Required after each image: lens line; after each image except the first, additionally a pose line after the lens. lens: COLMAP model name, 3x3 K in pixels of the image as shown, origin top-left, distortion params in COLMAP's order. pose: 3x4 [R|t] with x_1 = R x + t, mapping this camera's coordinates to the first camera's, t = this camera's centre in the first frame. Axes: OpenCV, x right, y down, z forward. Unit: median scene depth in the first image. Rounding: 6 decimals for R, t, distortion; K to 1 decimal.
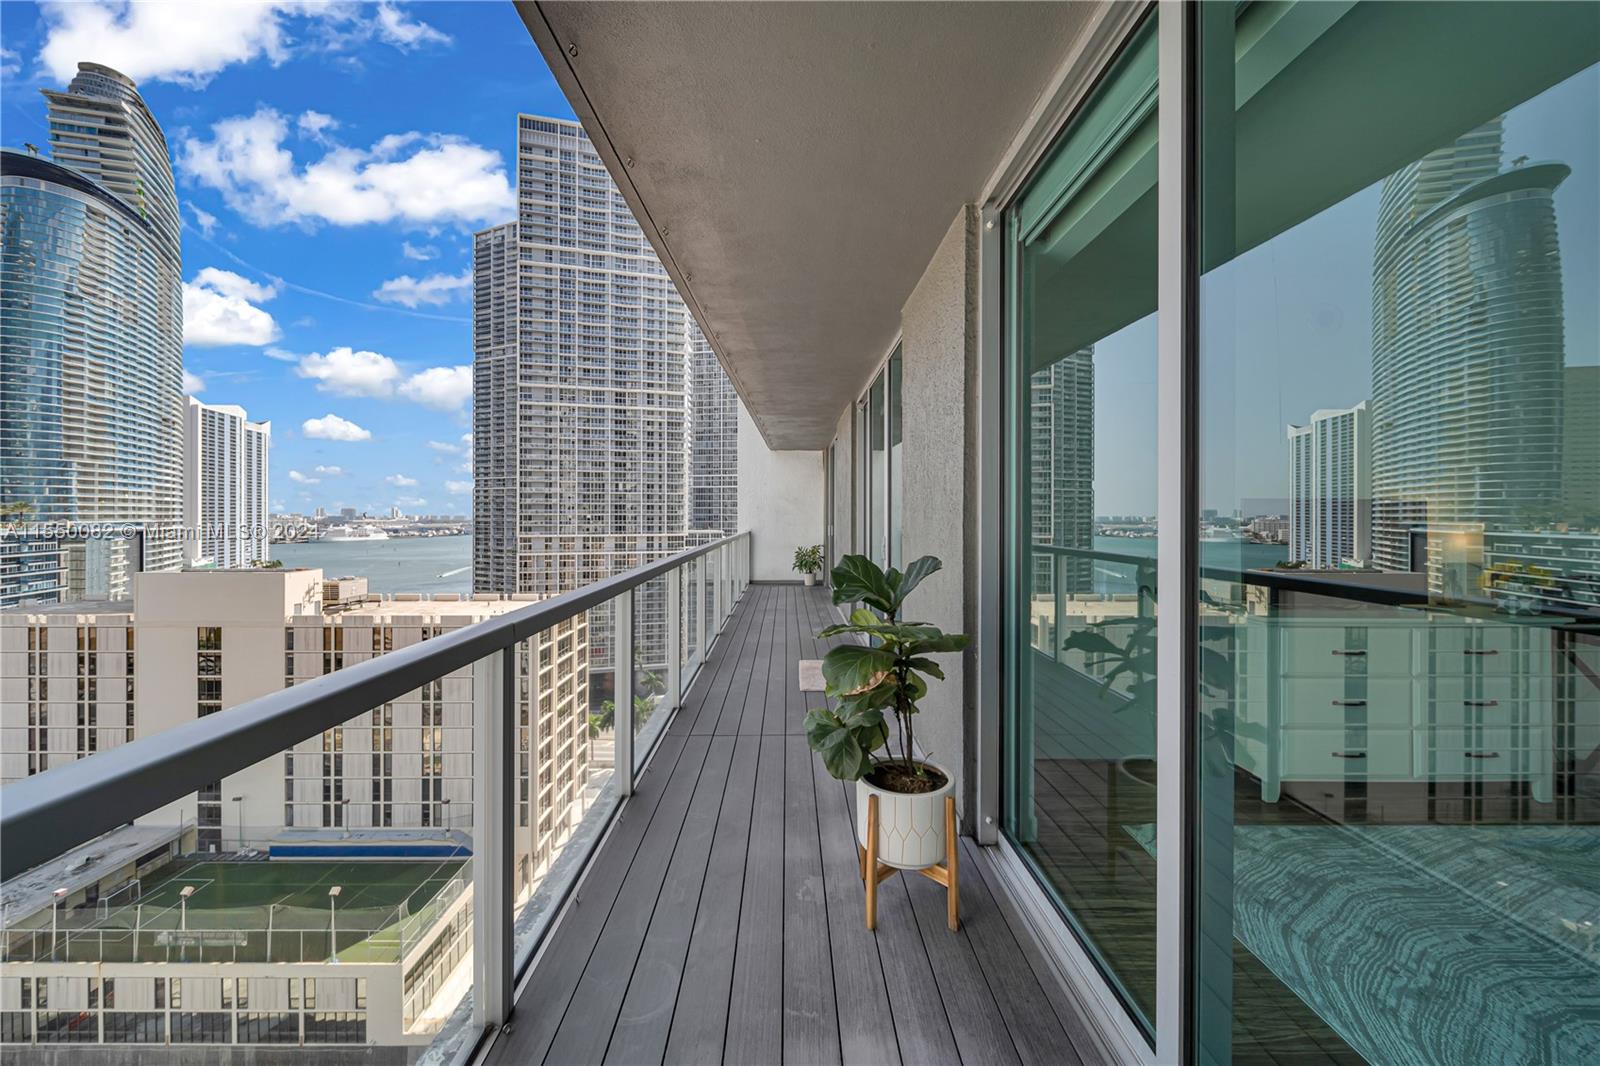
lens RADIAL K [[583.8, 0, 828.2], [0, 583.8, 517.5], [0, 0, 1]] dist [-0.000737, -0.000112]
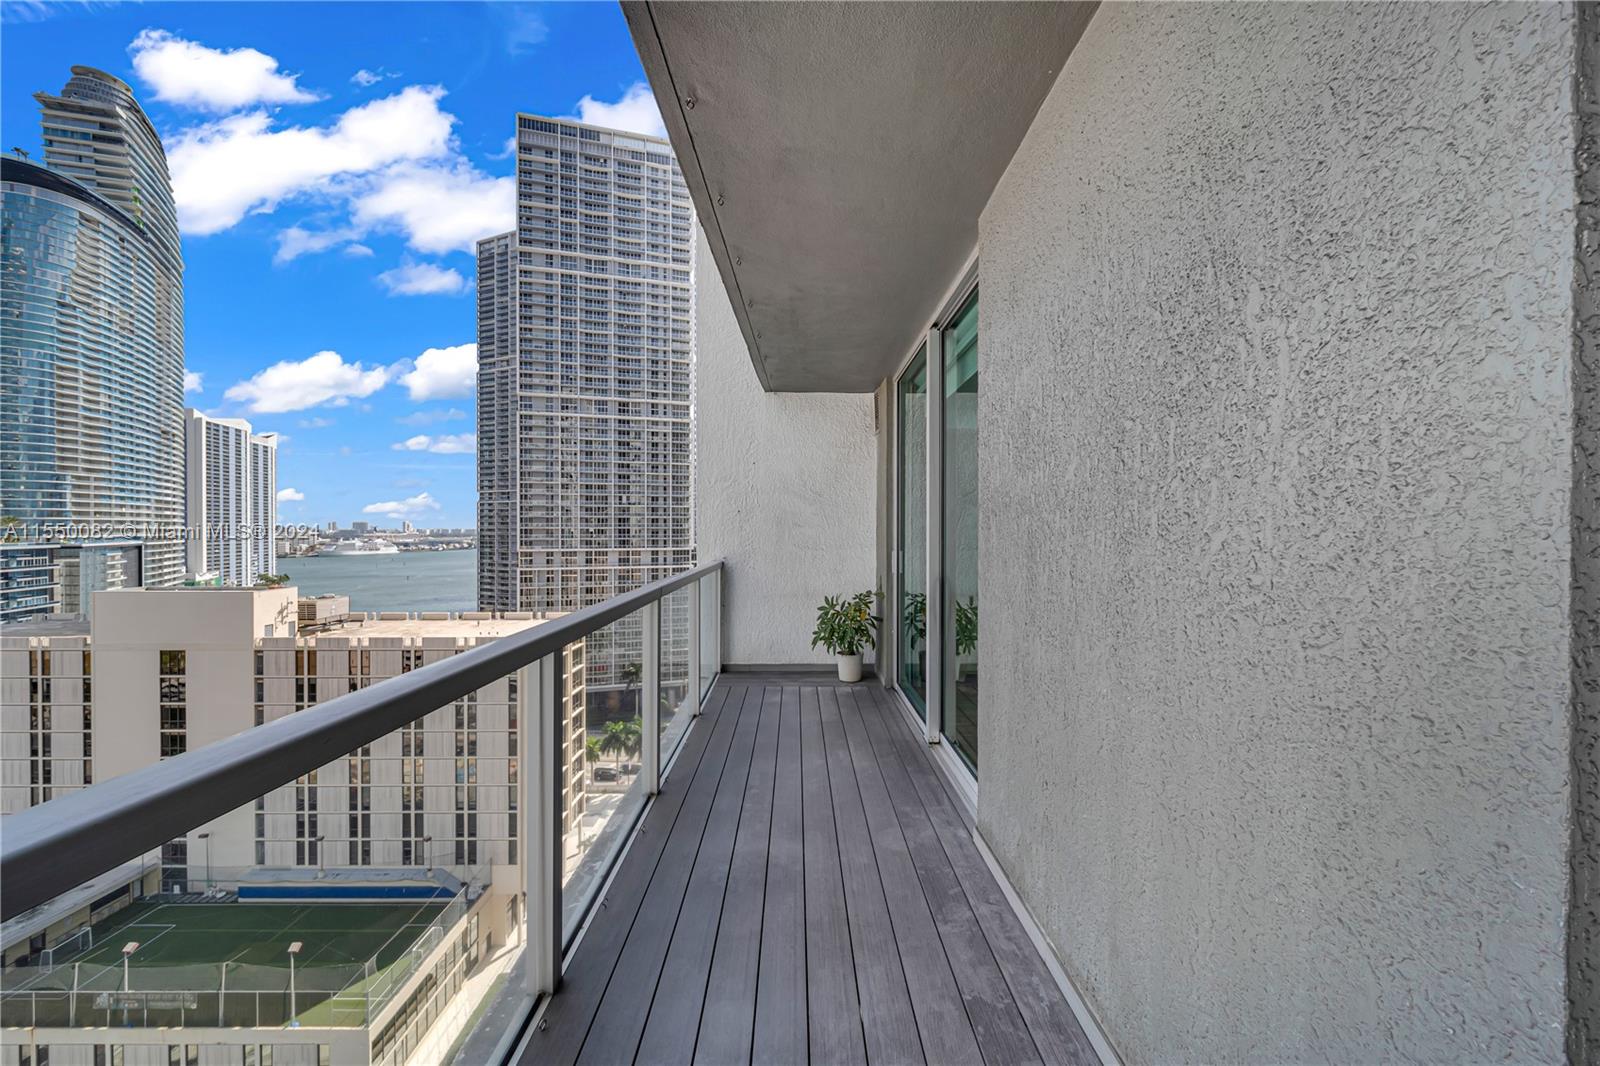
lens RADIAL K [[566.7, 0, 805.1], [0, 566.7, 532.0], [0, 0, 1]] dist [-0.001904, -0.000652]
pose [[0.998626, -0.000963, -0.052392, -0.008678], [0.001074, 0.999997, 0.002084, -0.000267], [0.052390, -0.002138, 0.998624, 0.110457]]
